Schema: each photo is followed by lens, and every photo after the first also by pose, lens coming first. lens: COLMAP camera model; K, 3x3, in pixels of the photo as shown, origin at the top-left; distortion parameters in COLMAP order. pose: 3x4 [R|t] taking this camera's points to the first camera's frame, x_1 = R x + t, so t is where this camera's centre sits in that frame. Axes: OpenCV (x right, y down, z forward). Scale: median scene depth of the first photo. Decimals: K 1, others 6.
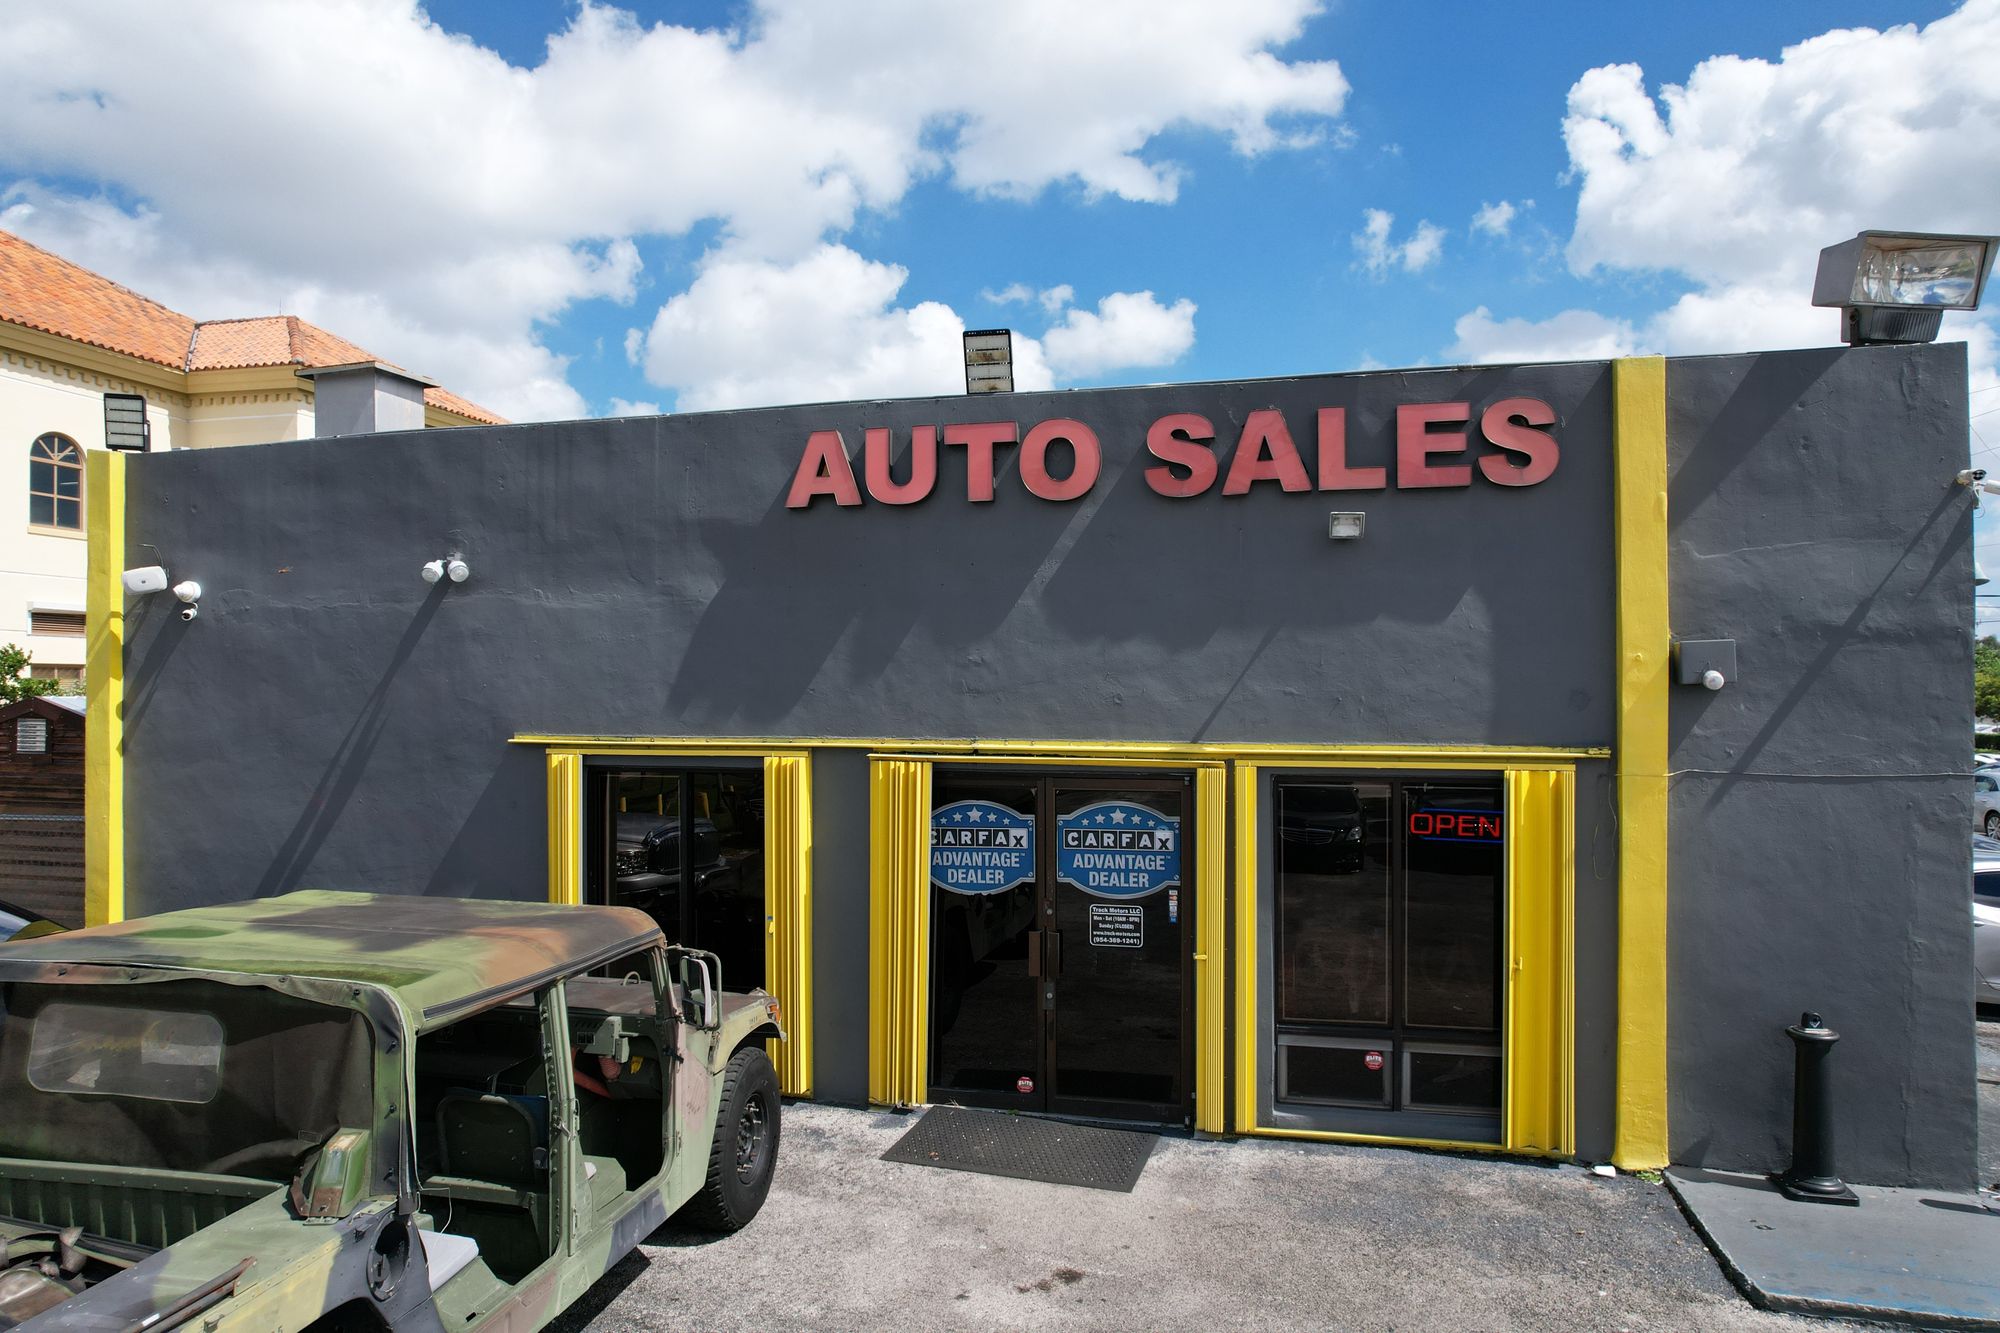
lens RADIAL K [[1271.5, 0, 981.9], [0, 1271.5, 667.6], [0, 0, 1]] dist [-0.027847, 0.000875]
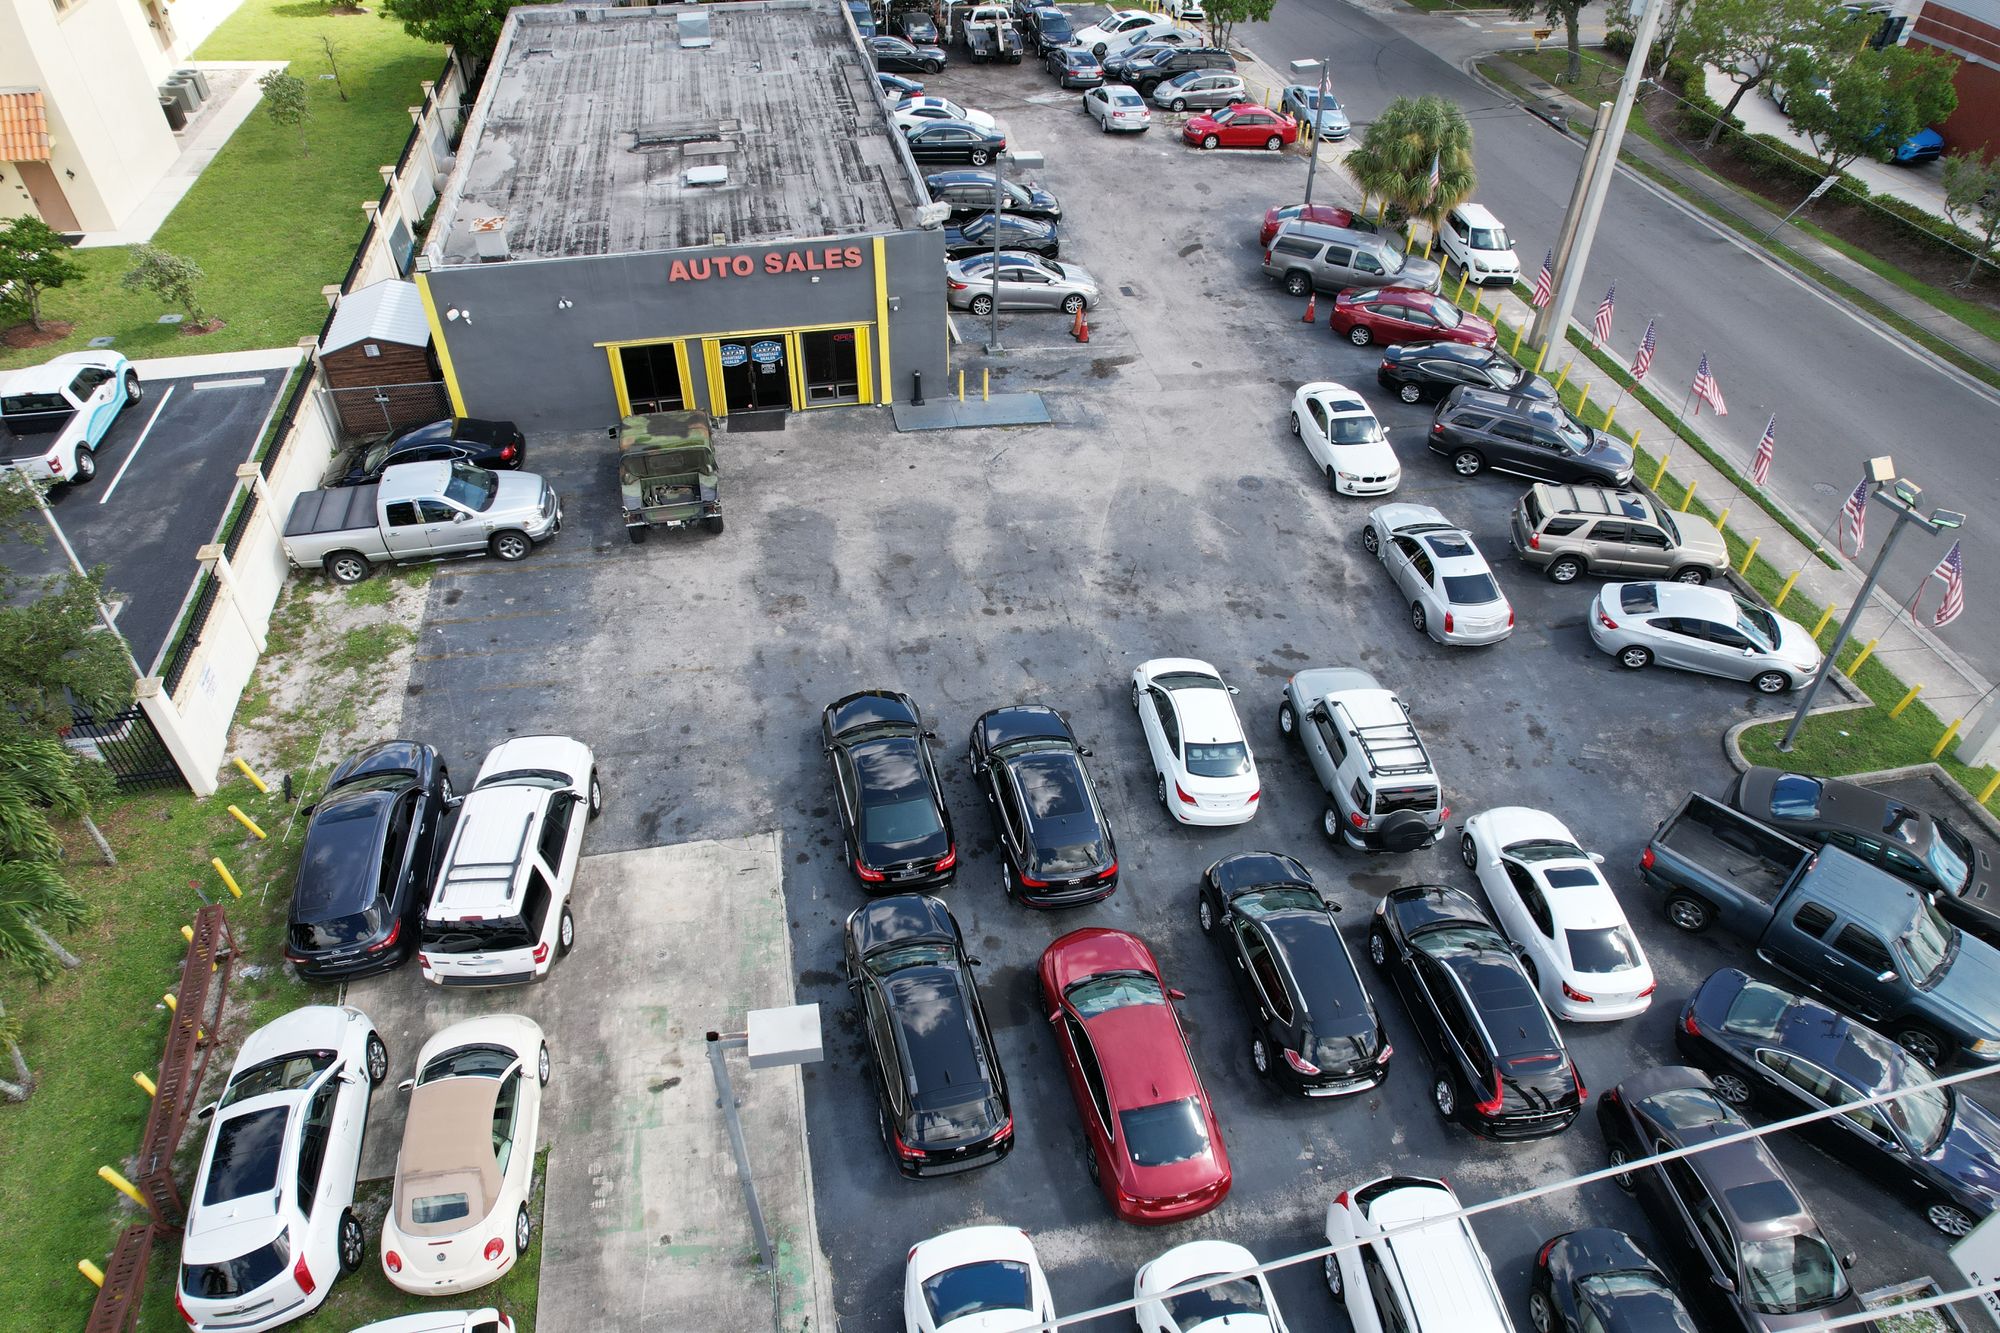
lens RADIAL K [[1271.5, 0, 1018.0], [0, 1271.5, 664.5], [0, 0, 1]] dist [-0.027847, 0.000875]
pose [[0.900637, -0.270810, 0.339875, -0.830796], [-0.029571, 0.742088, 0.669650, -1.878693], [-0.433565, -0.613161, 0.660344, -2.684396]]
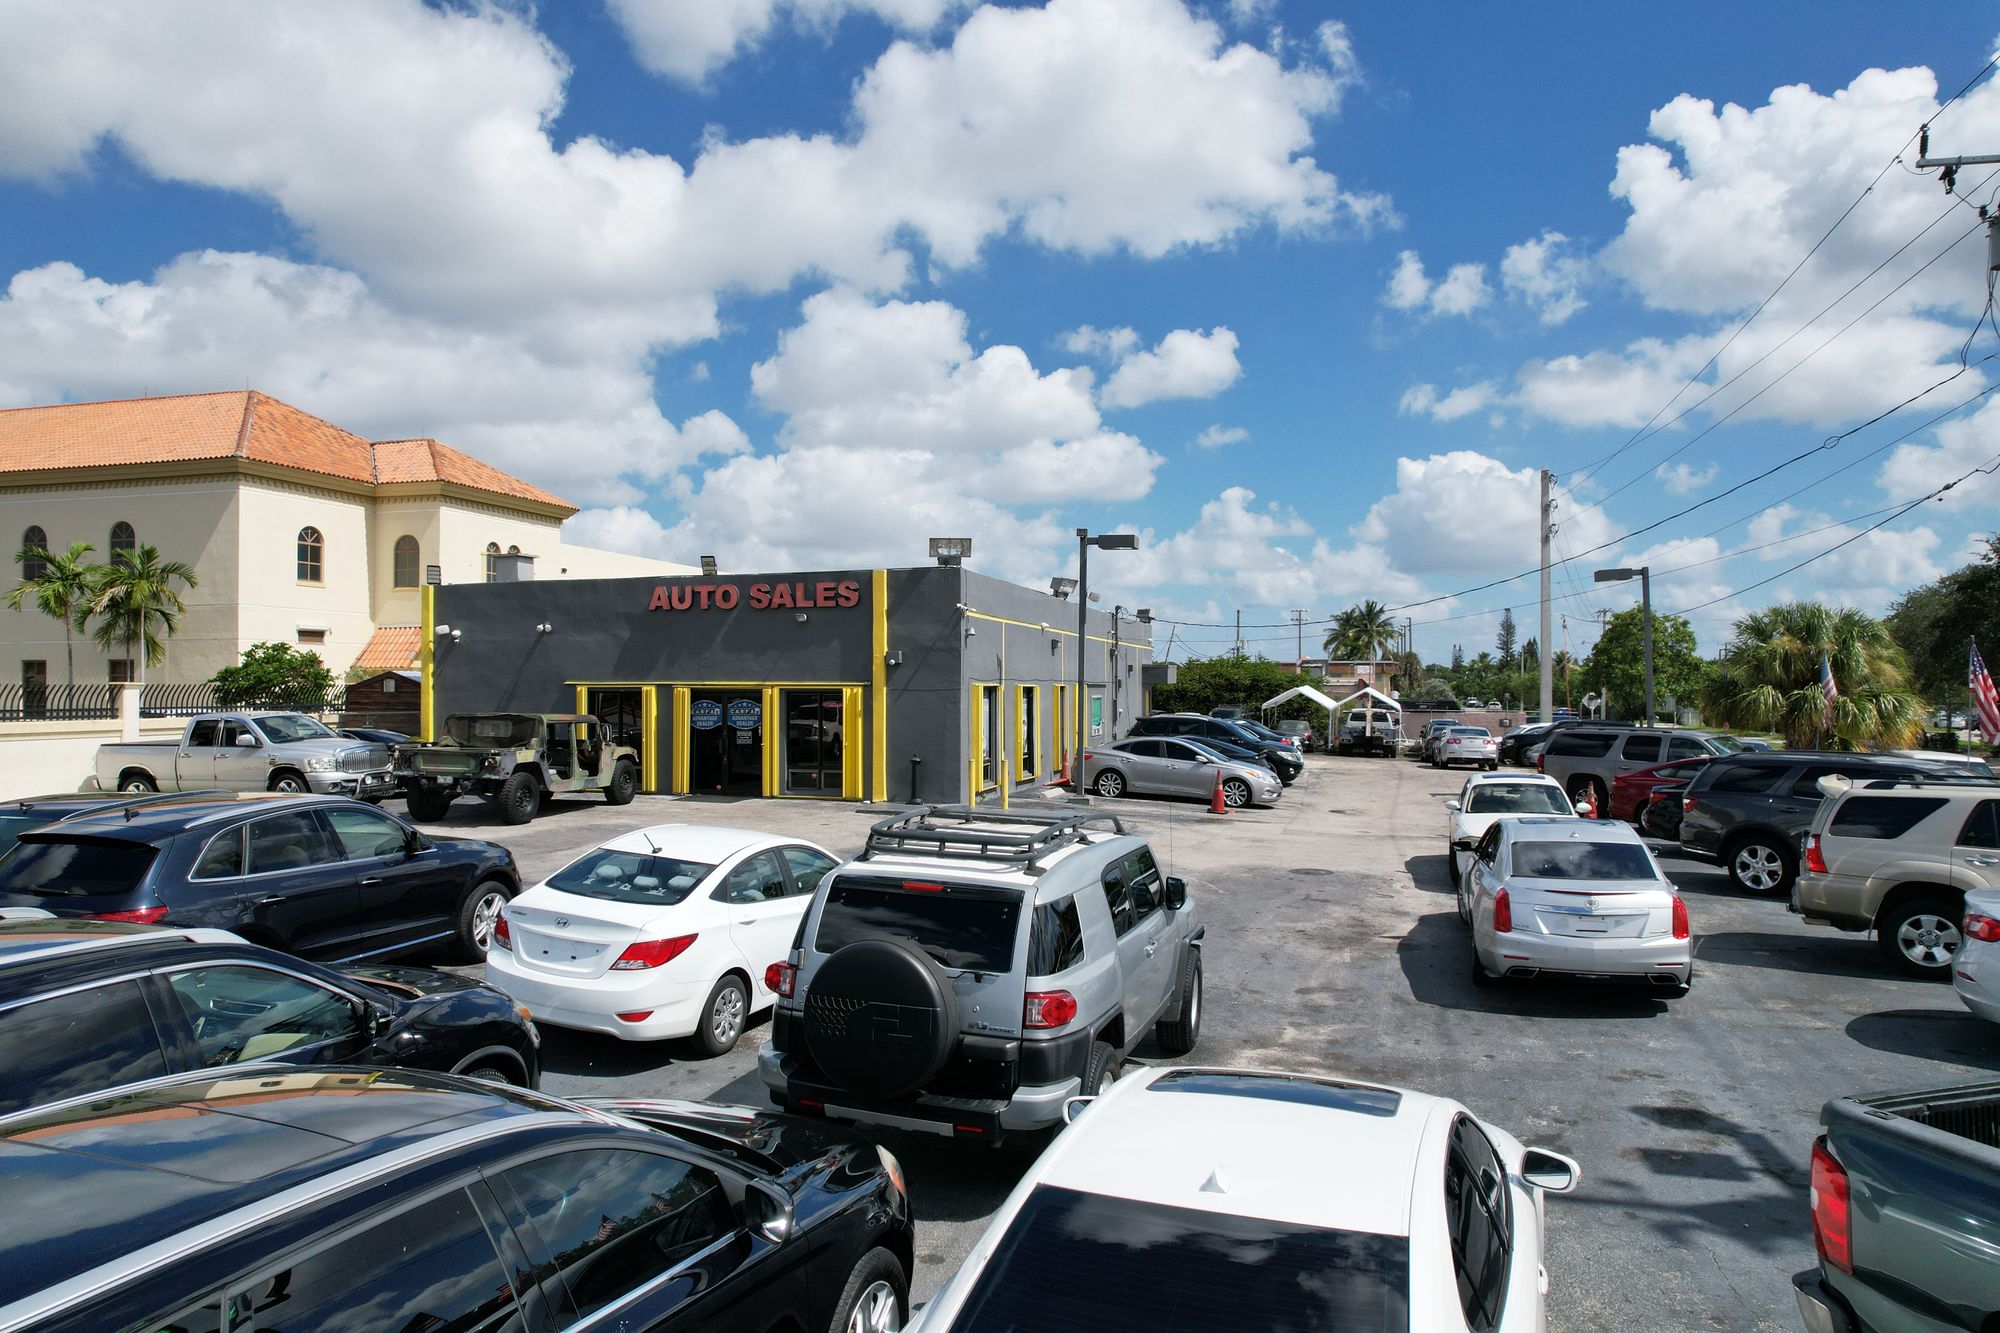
lens RADIAL K [[1271.5, 0, 1020.5], [0, 1271.5, 675.7], [0, 0, 1]] dist [-0.027847, 0.000875]
pose [[0.999244, 0.003674, -0.038712, 0.950121], [-0.003977, 0.999962, -0.007775, 0.065275], [0.038682, 0.007923, 0.999220, -2.266309]]
